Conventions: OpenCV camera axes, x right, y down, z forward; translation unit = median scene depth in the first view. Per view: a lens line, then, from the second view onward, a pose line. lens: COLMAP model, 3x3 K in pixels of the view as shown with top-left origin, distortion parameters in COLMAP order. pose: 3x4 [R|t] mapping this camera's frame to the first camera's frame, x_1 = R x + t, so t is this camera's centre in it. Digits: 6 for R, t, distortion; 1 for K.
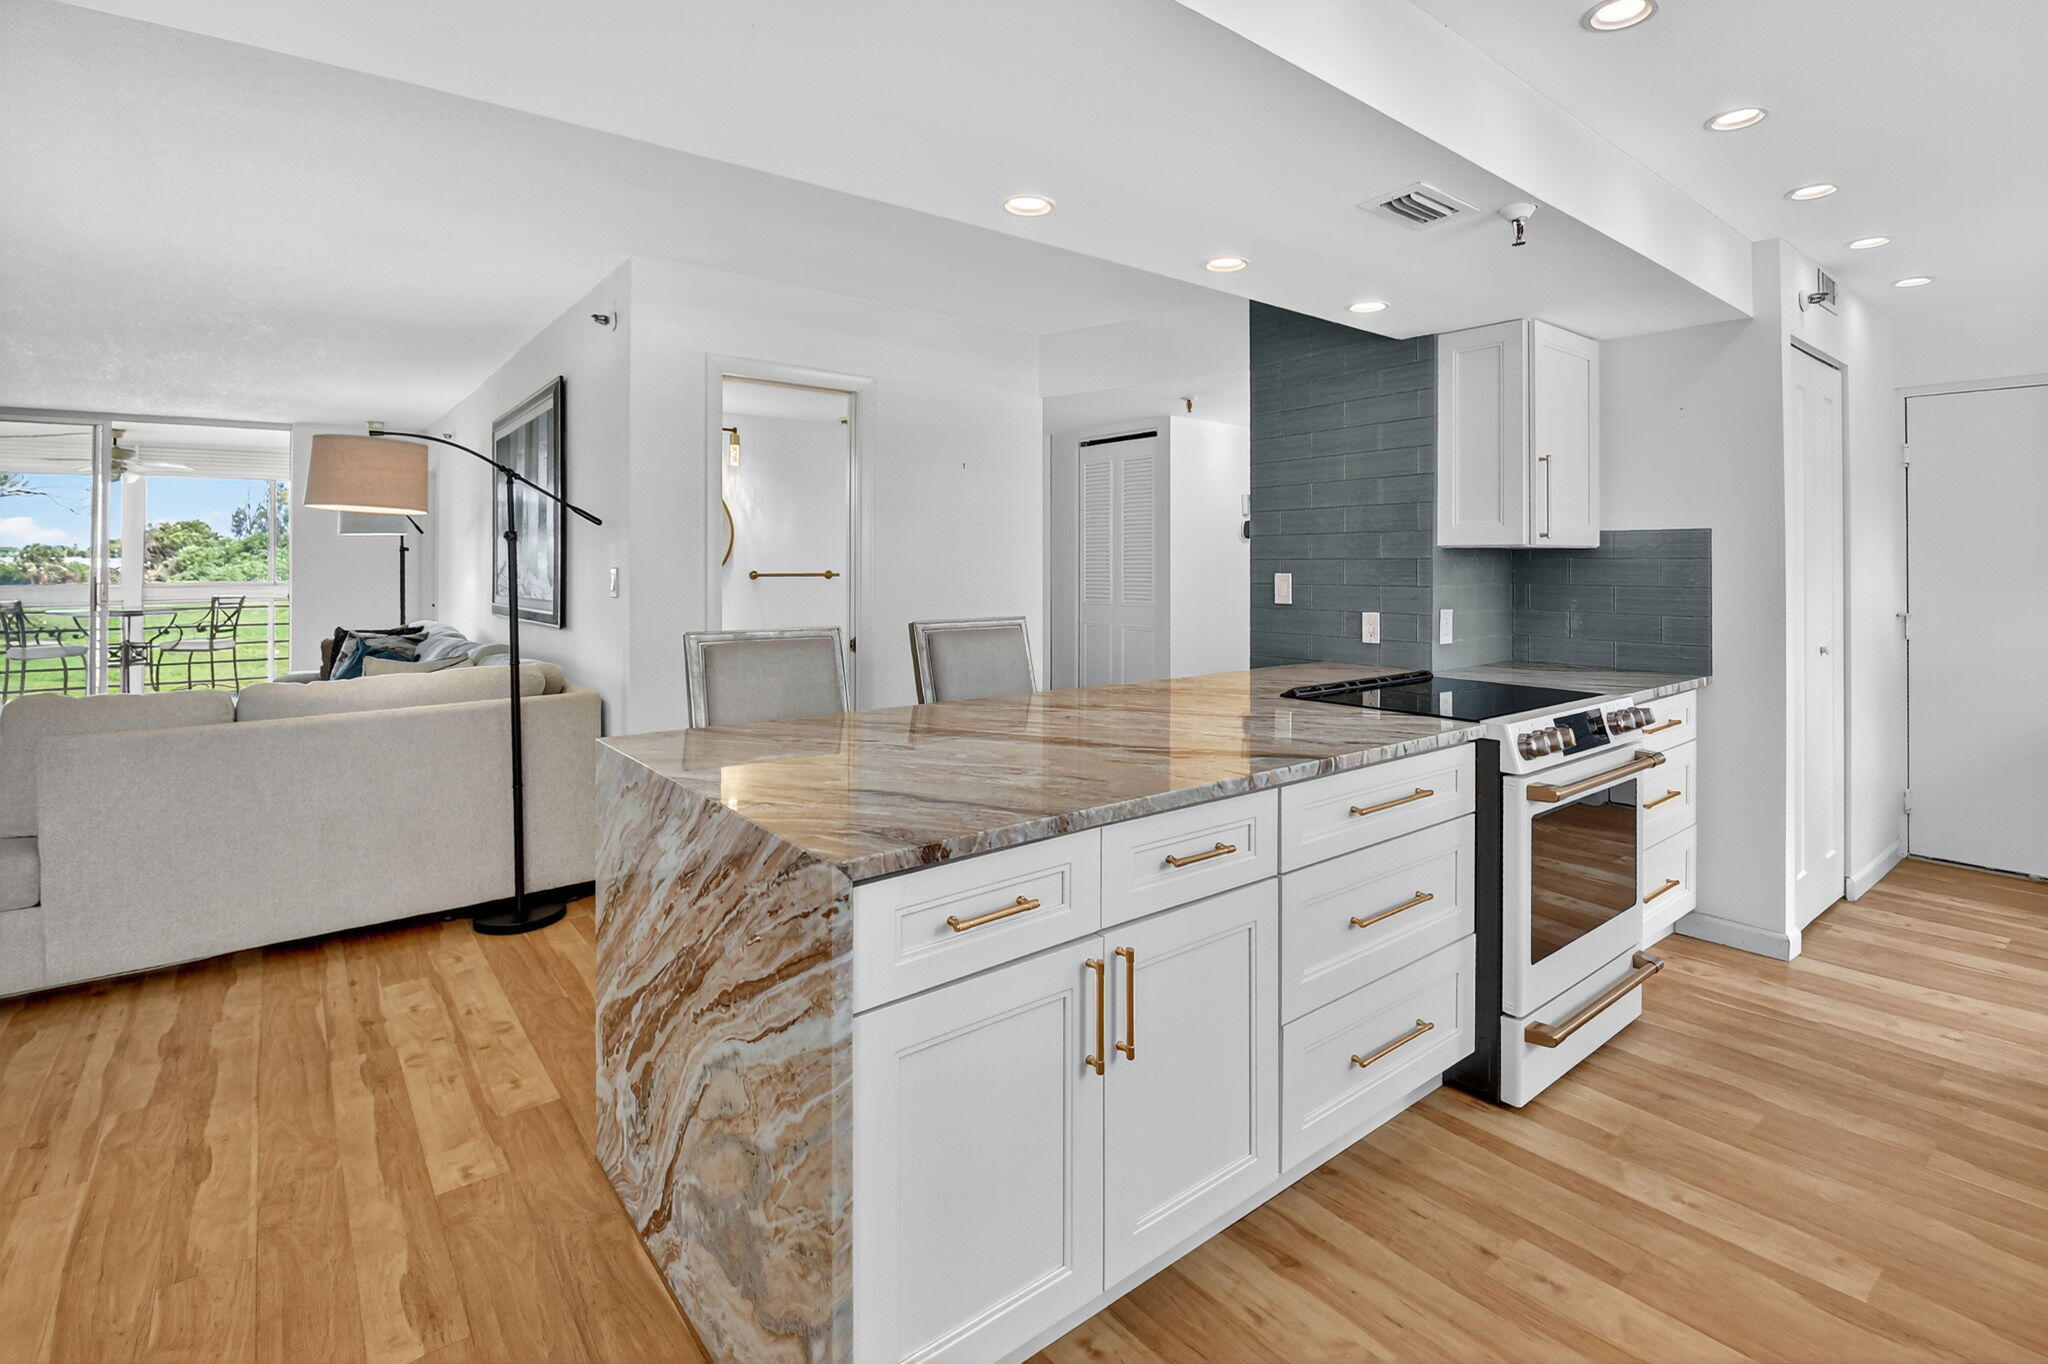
lens RADIAL K [[960.8, 0, 1019.4], [0, 960.8, 558.3], [0, 0, 1]] dist [0.000951, -0.008347]
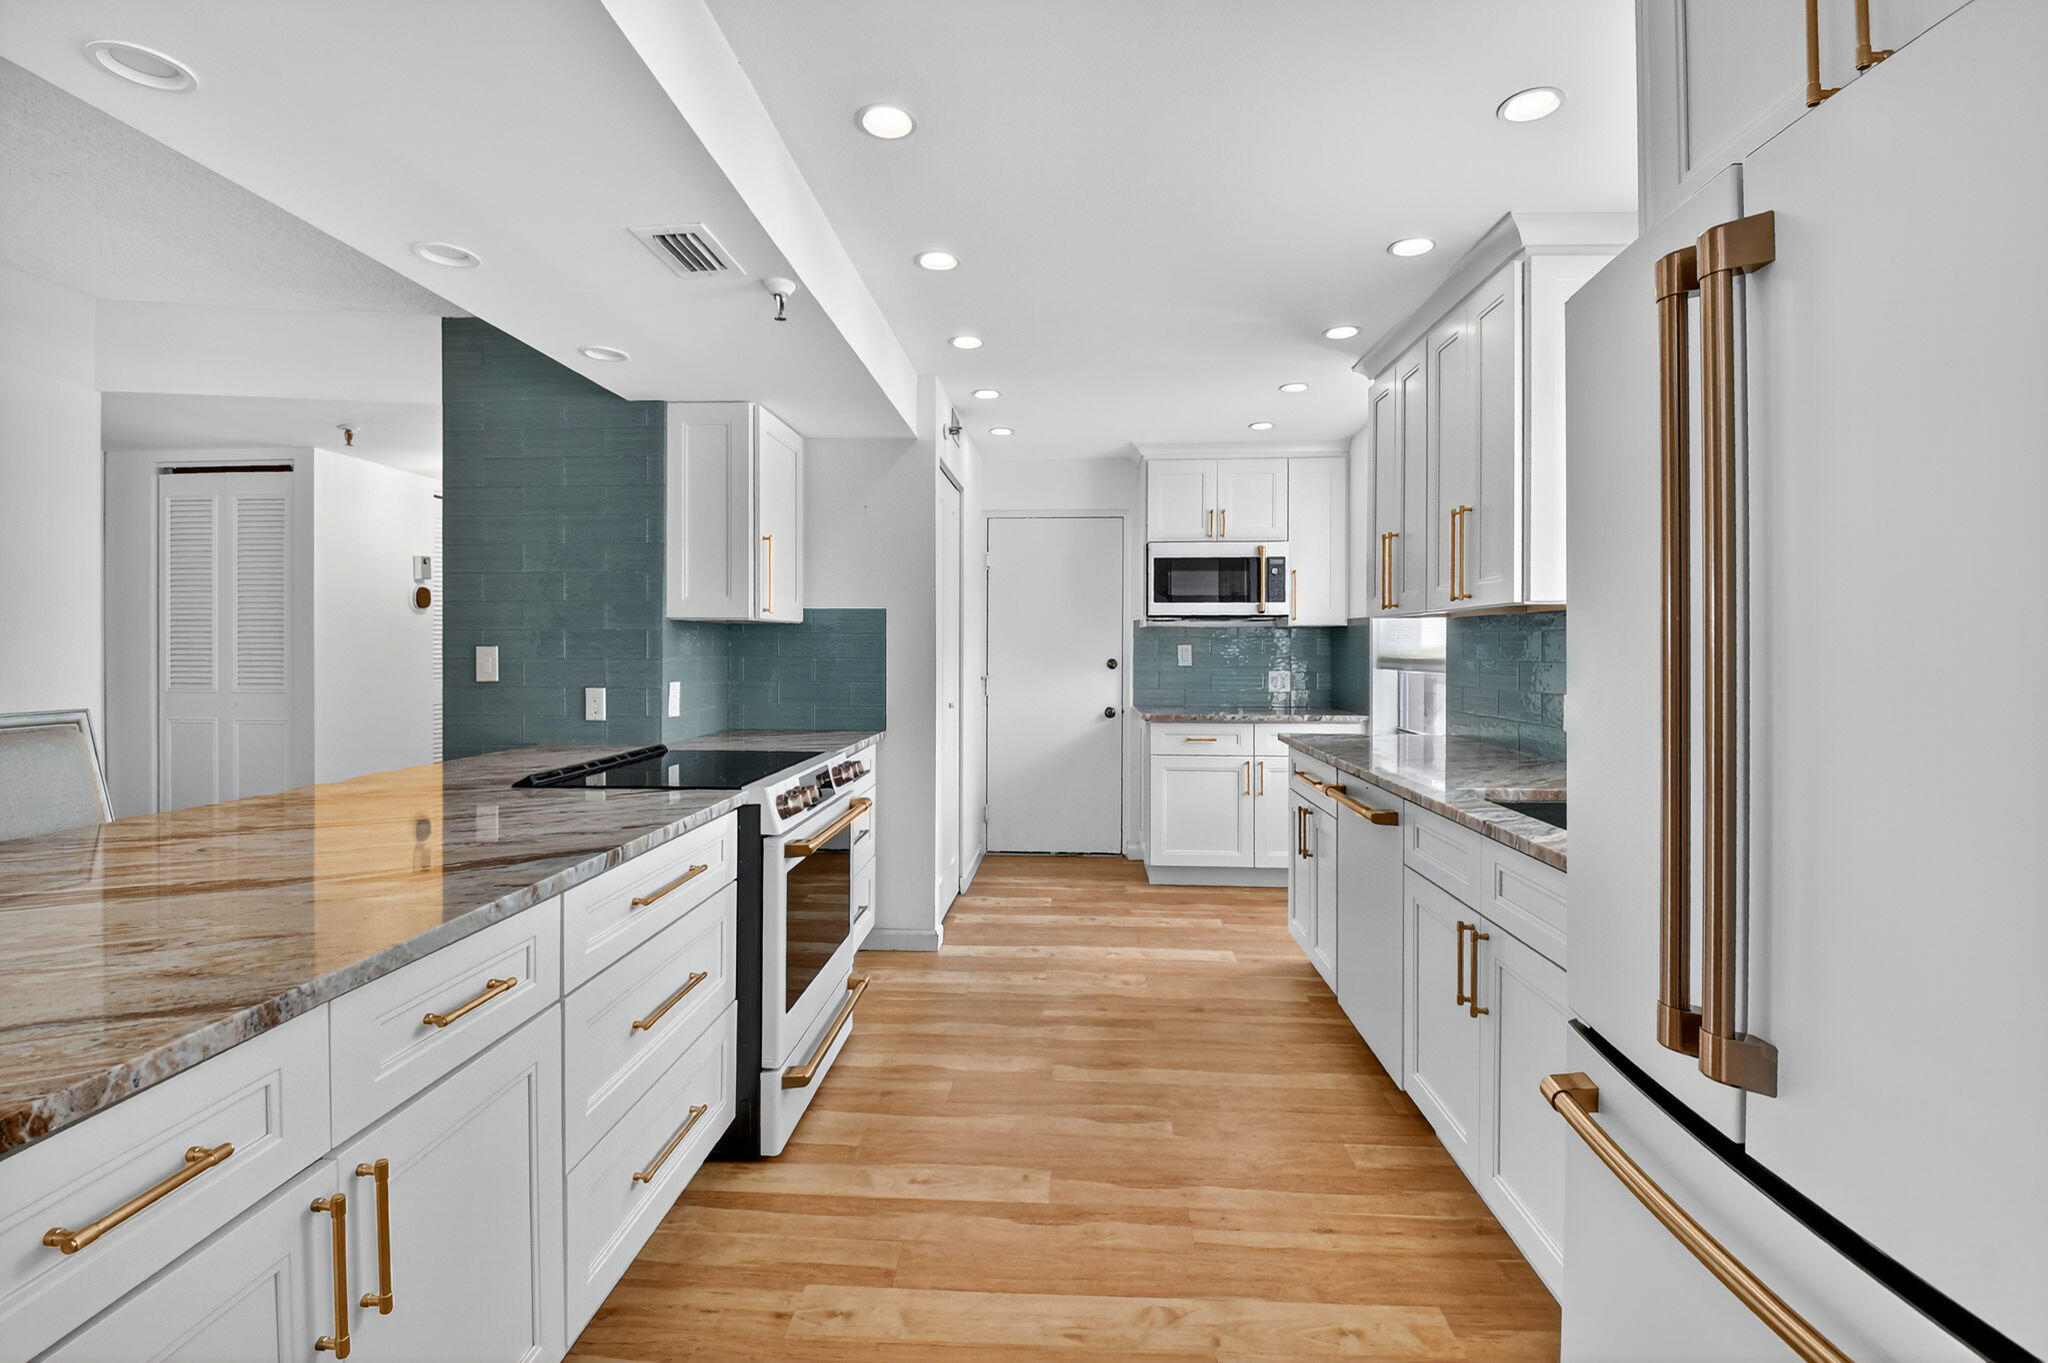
lens RADIAL K [[930.9, 0, 1024.1], [0, 930.9, 651.2], [0, 0, 1]] dist [0.013149, -0.022957]
pose [[0.667751, -0.005810, 0.744362, -0.047982], [-0.002912, 0.999941, 0.010418, 0.015840], [-0.744379, -0.009124, 0.667695, 0.129576]]
